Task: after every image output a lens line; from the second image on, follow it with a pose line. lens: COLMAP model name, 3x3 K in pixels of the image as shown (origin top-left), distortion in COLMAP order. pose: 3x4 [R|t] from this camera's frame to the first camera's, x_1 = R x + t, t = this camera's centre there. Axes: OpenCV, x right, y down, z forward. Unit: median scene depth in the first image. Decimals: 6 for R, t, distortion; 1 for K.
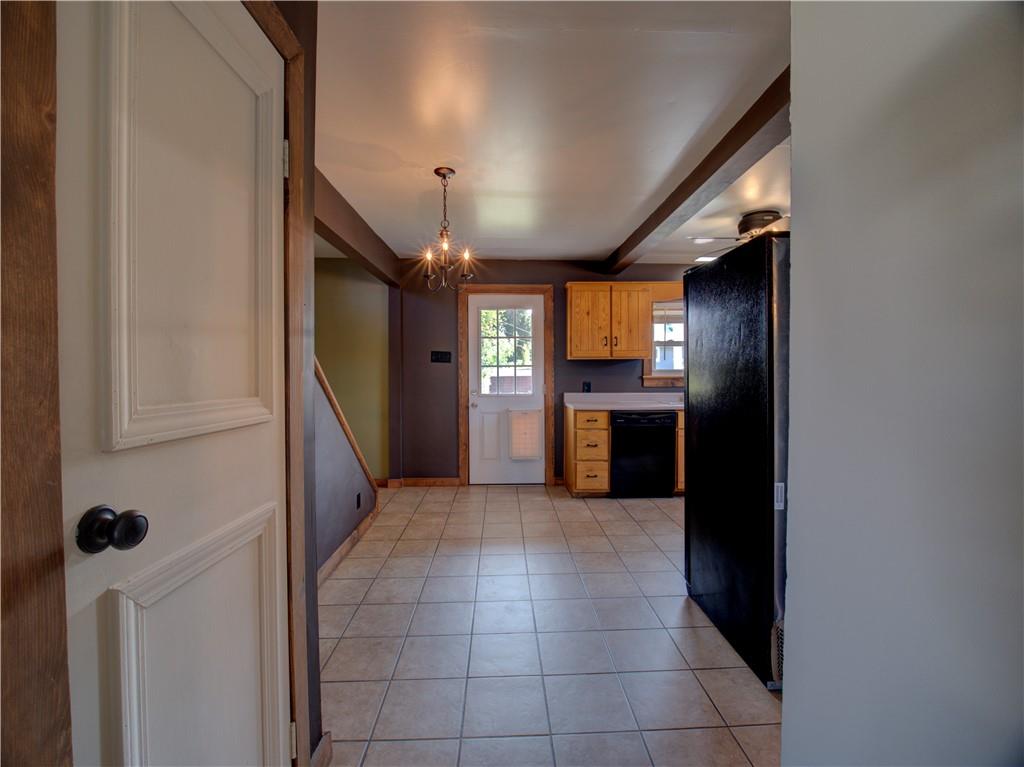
lens RADIAL K [[458.3, 0, 512.4], [0, 458.3, 383.4], [0, 0, 1]] dist [-0.015257, -0.001517]
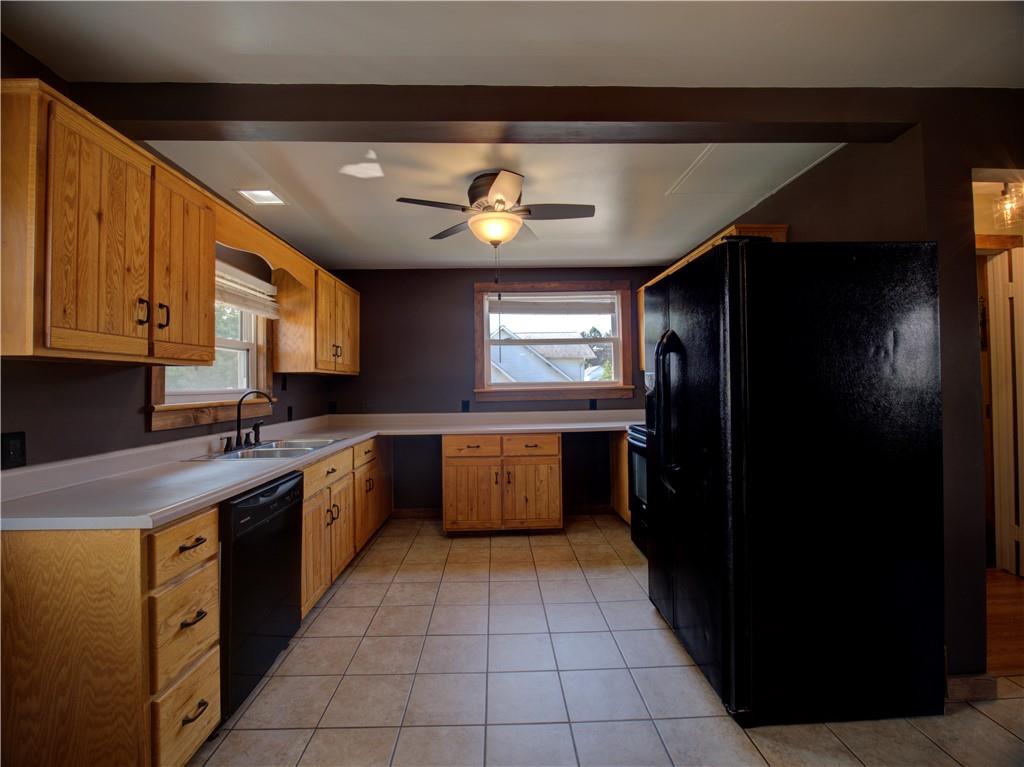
lens RADIAL K [[458.3, 0, 510.9], [0, 458.3, 376.4], [0, 0, 1]] dist [-0.015257, -0.001517]
pose [[-0.004883, 0.021294, 0.999761, -0.148523], [0.043880, 0.998815, -0.021059, -0.021847], [-0.999025, 0.043767, -0.005811, 0.719075]]
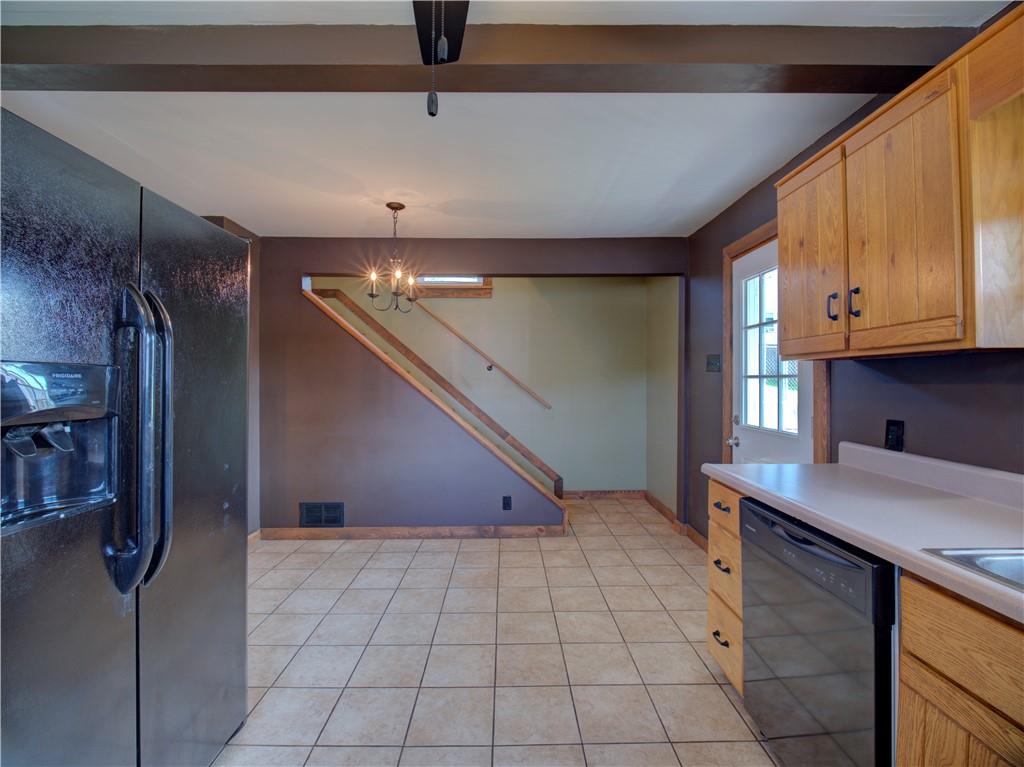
lens RADIAL K [[458.3, 0, 511.1], [0, 458.3, 376.3], [0, 0, 1]] dist [-0.015257, -0.001517]
pose [[-0.016814, -0.003059, -0.999854, 0.563194], [-0.025138, 0.999681, -0.002635, -0.032144], [0.999543, 0.025090, -0.016886, 0.758459]]
